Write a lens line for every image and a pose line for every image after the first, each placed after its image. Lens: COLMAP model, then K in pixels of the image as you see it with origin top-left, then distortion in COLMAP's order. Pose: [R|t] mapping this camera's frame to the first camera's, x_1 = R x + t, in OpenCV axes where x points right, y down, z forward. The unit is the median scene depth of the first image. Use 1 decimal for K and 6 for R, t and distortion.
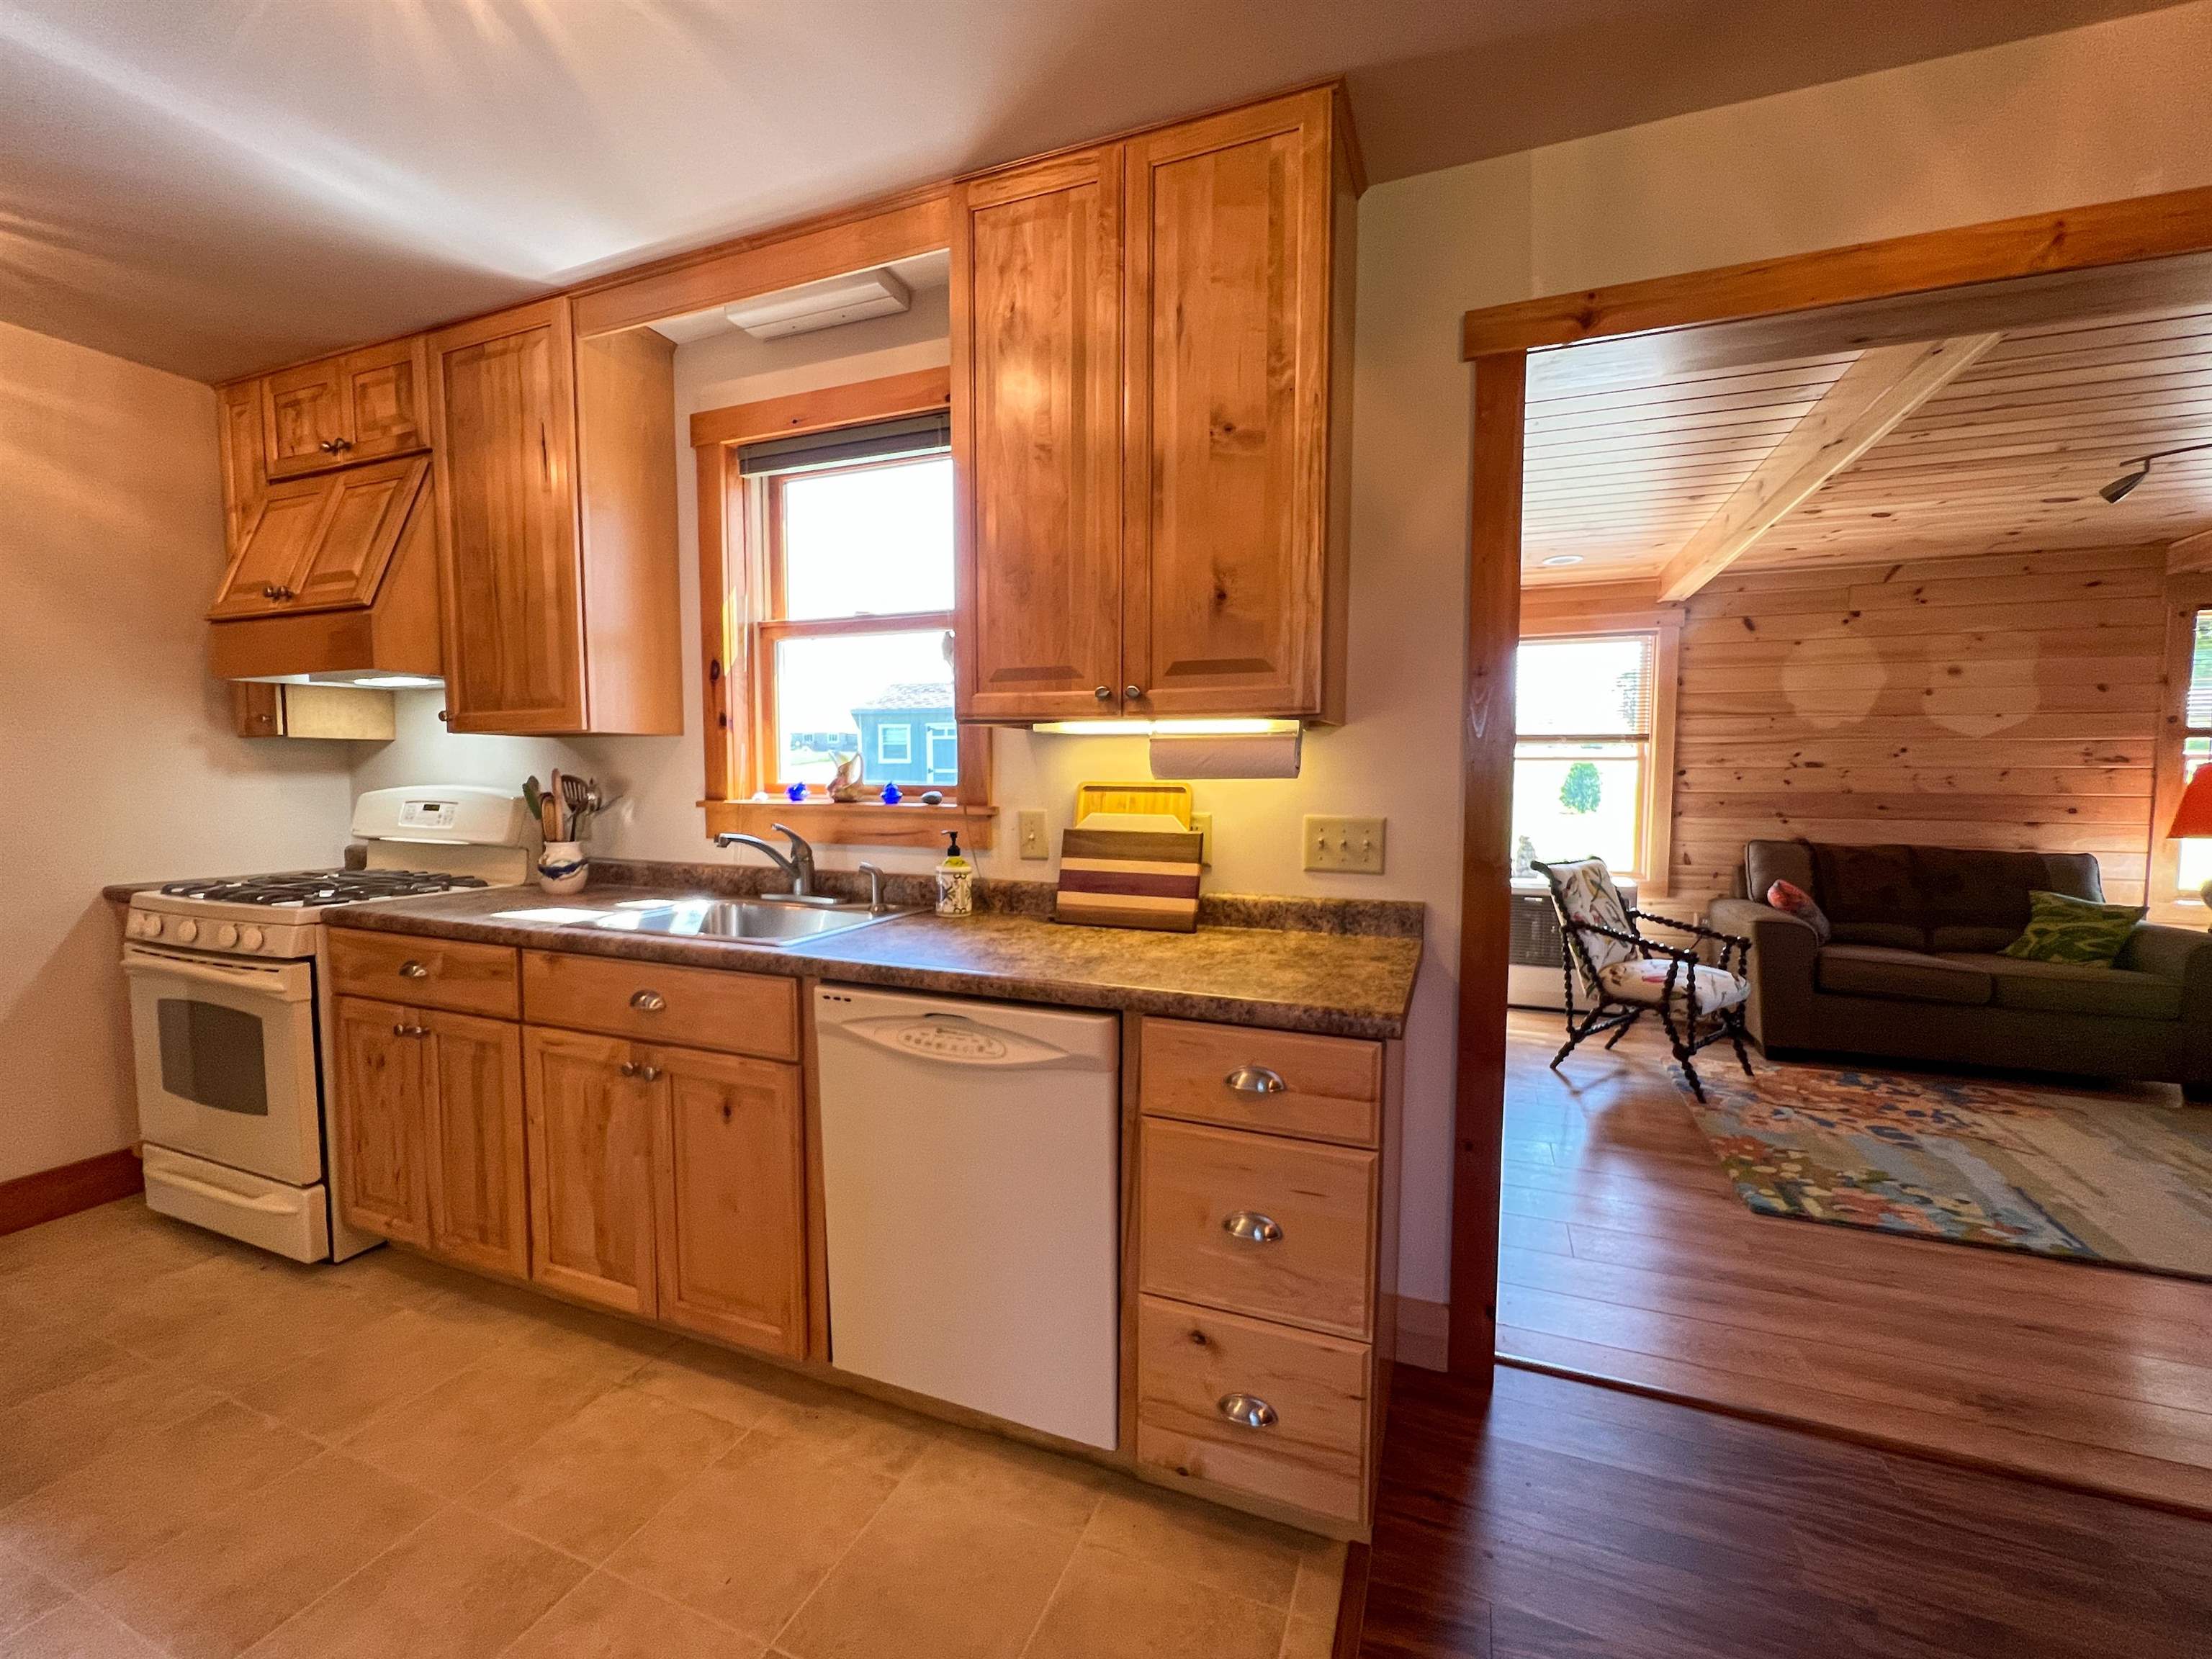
lens RADIAL K [[900.0, 0, 1106.0], [0, 900.0, 829.5], [0, 0, 1]] dist [-0.008740, -0.000119]
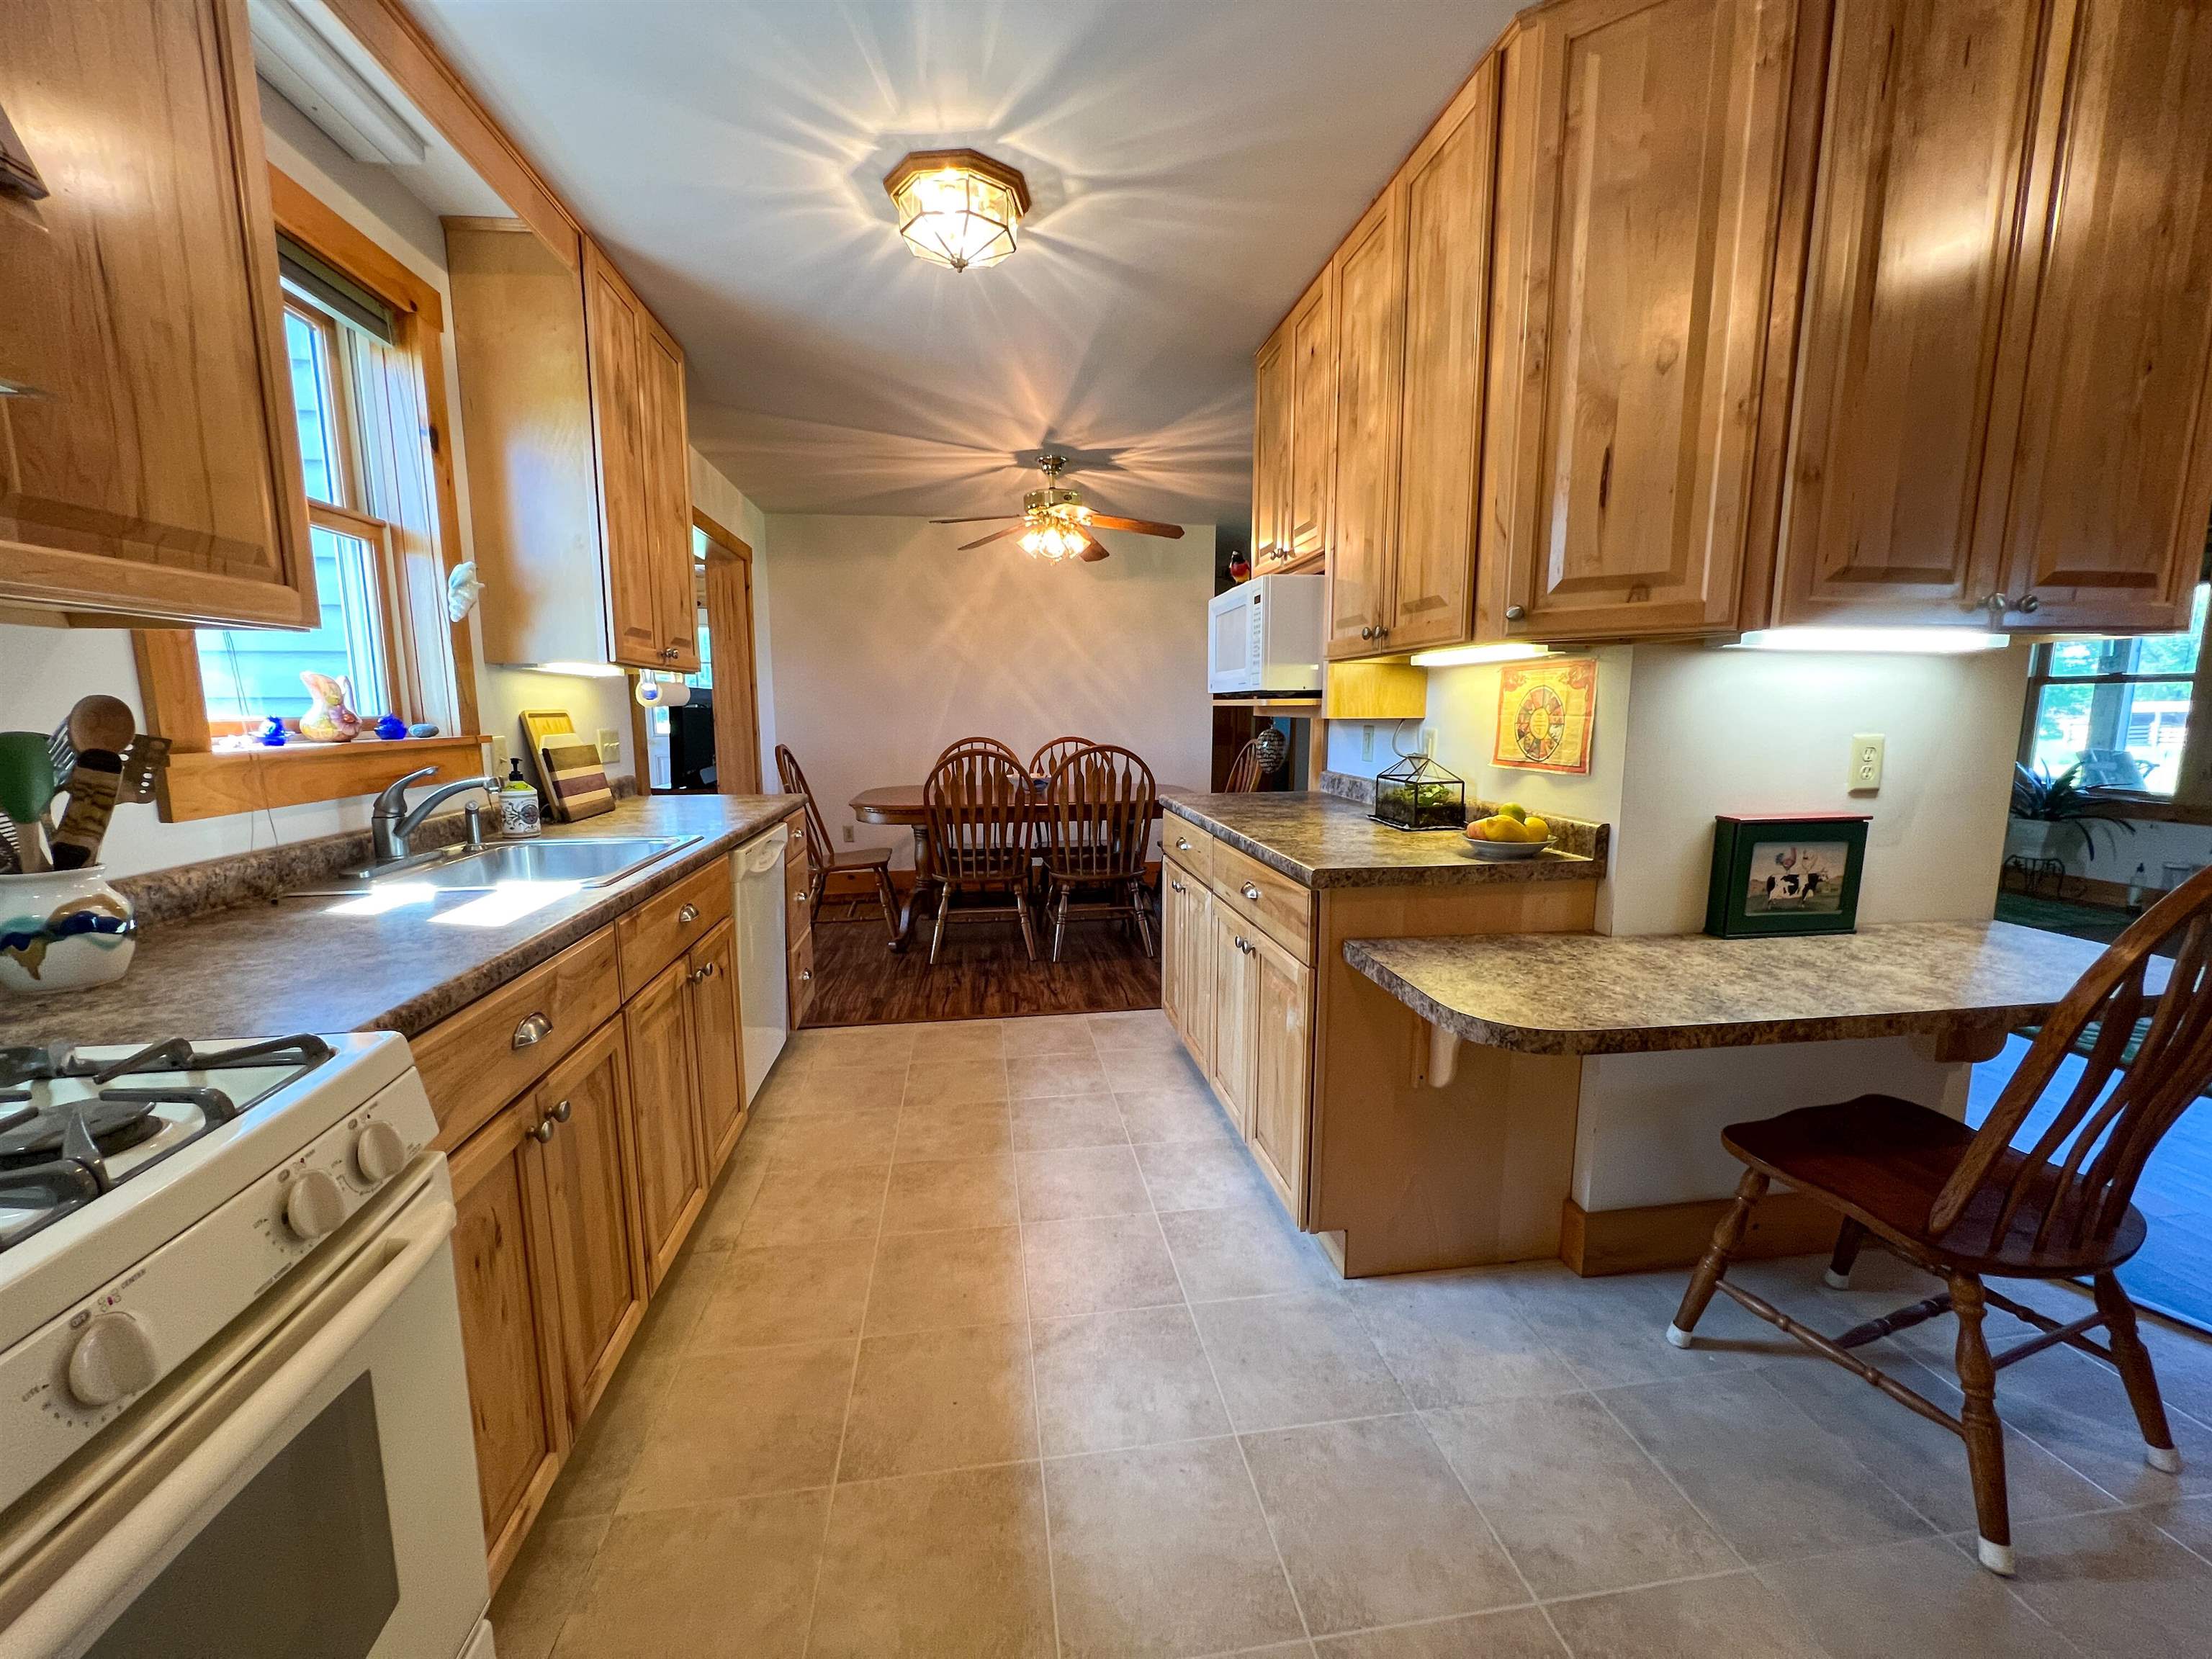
lens RADIAL K [[882.9, 0, 1106.0], [0, 882.9, 829.5], [0, 0, 1]] dist [-0.003003, -0.000266]
pose [[-0.491725, -0.124763, 0.861766, -1.438834], [0.054046, 0.983401, 0.173212, -0.058618], [-0.869072, 0.131748, -0.476820, 0.903610]]
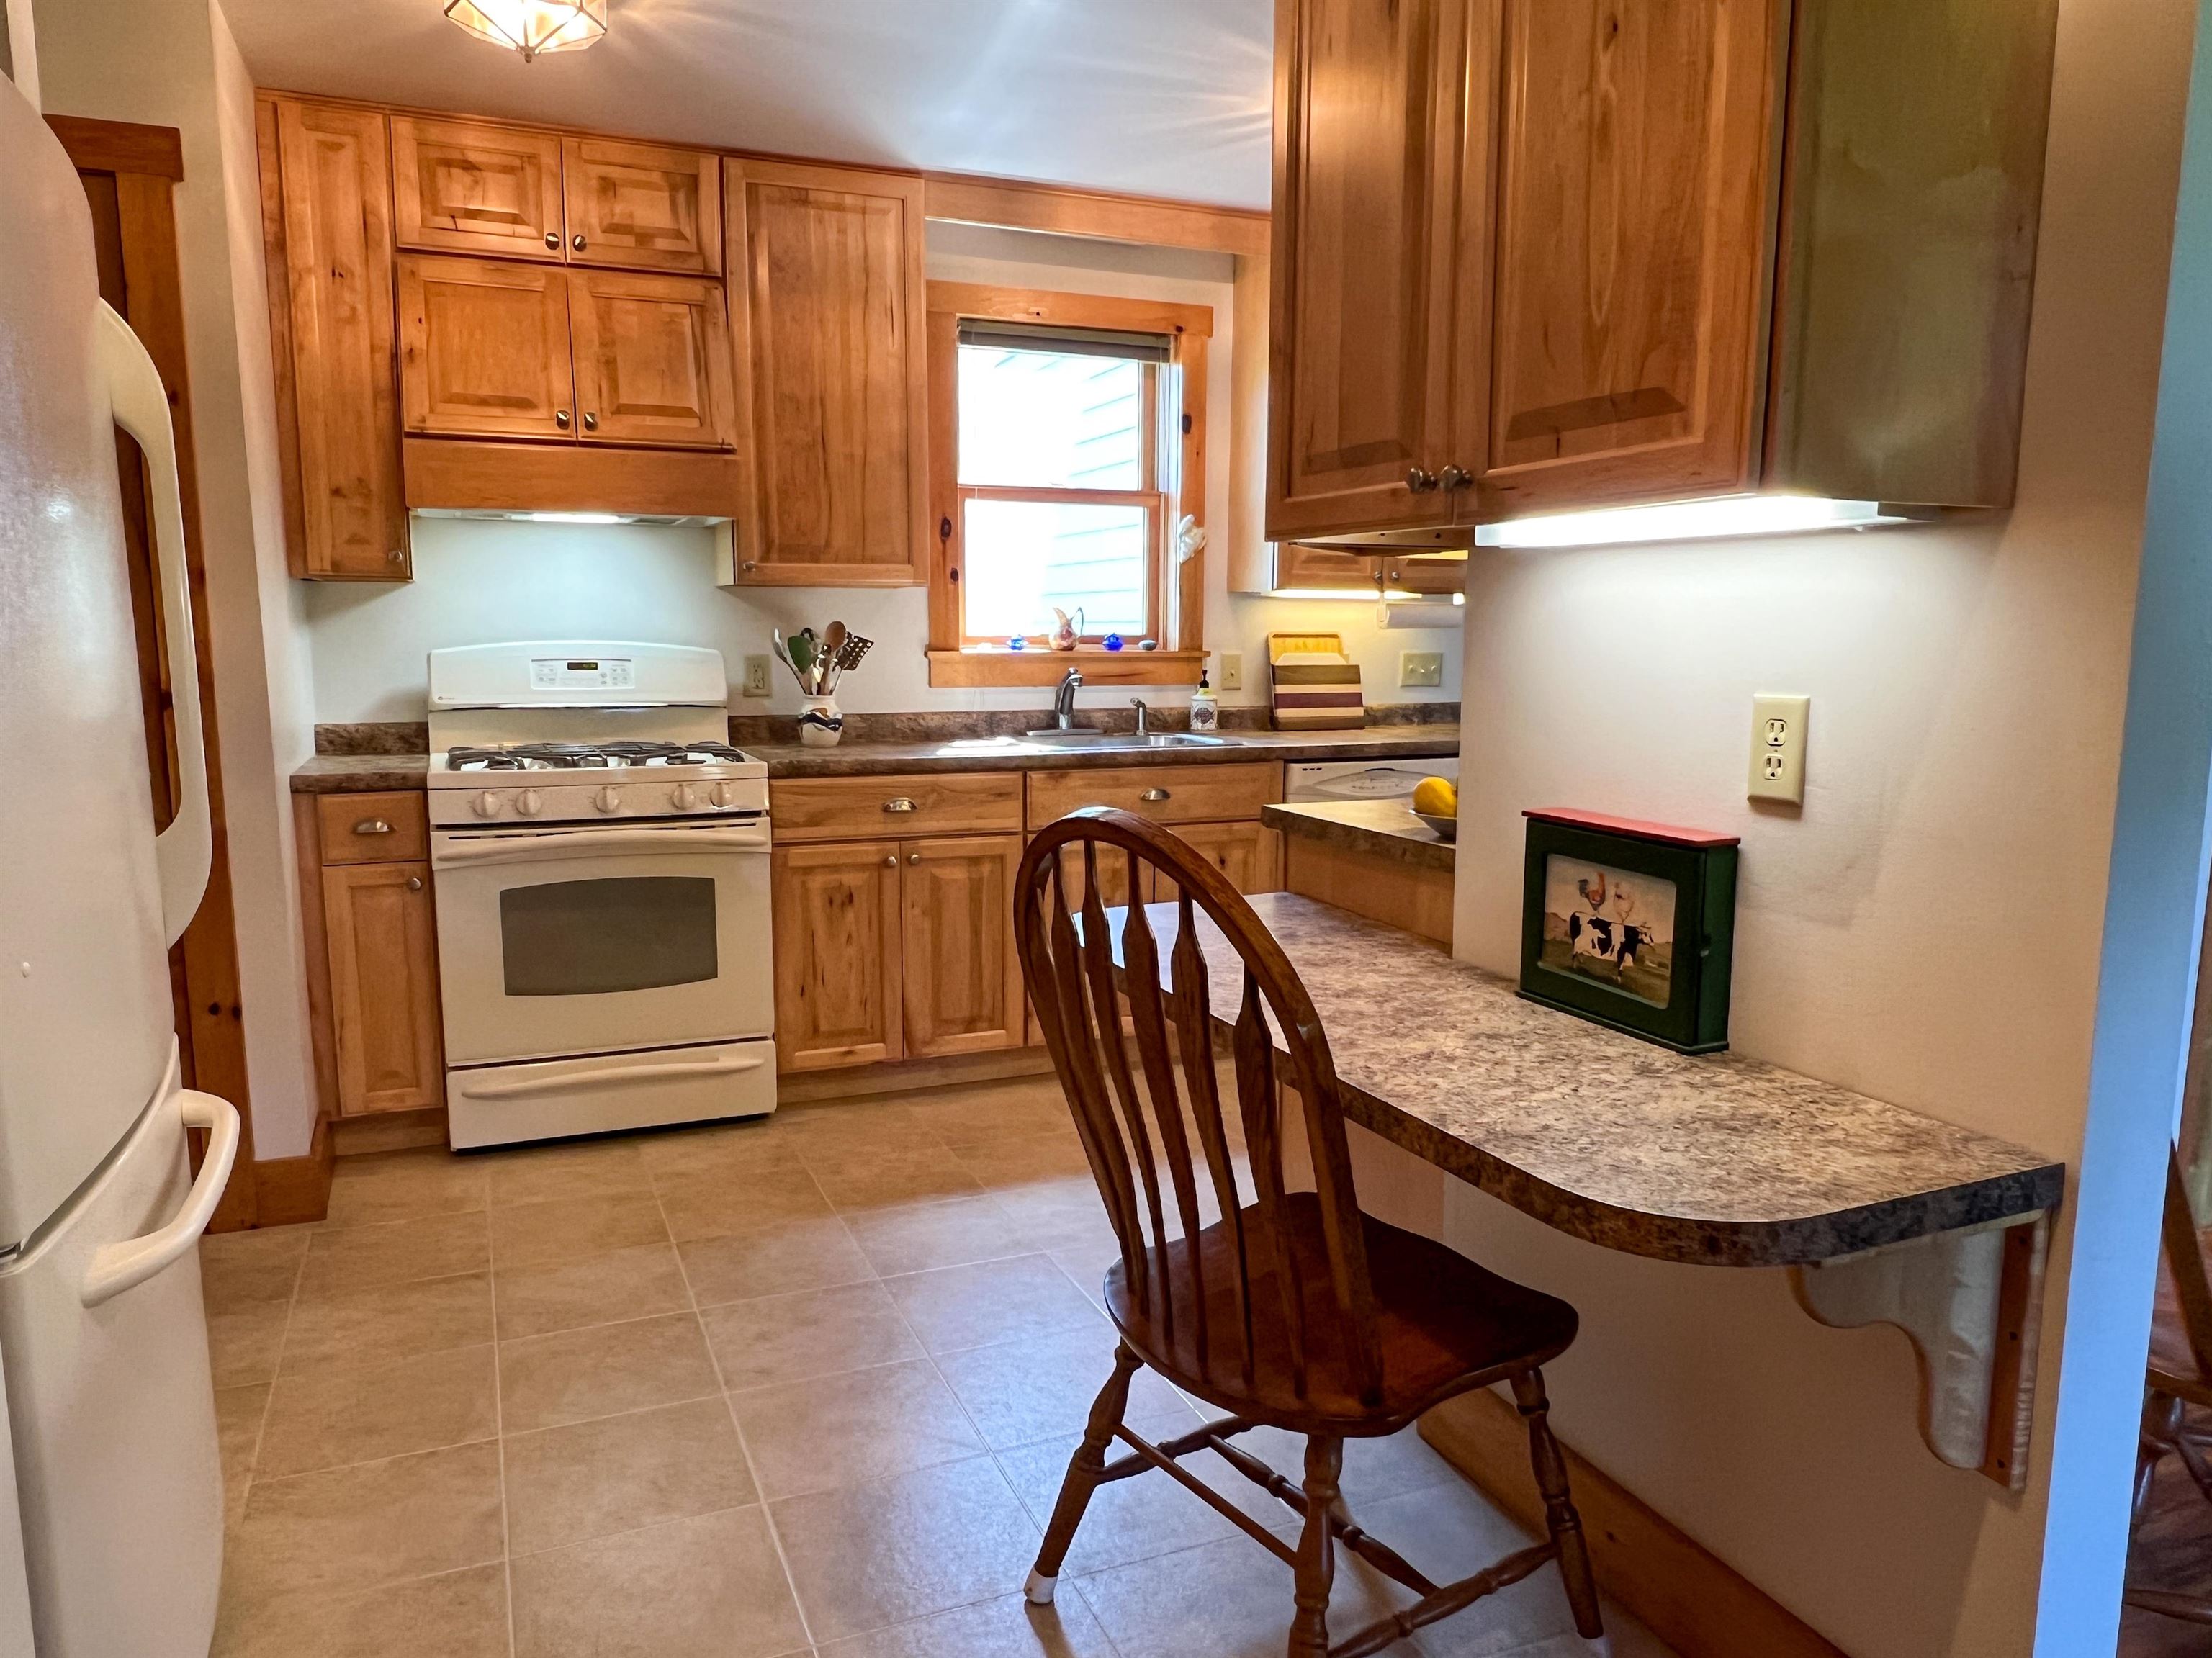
lens RADIAL K [[1505.1, 0, 1106.0], [0, 1505.1, 829.0], [0, 0, 1]] dist [0.008271, 0.000945]
pose [[0.715575, -0.095953, 0.691915, -1.839226], [0.042842, 0.994684, 0.093634, 0.022451], [-0.697221, -0.037360, 0.715882, -0.499265]]
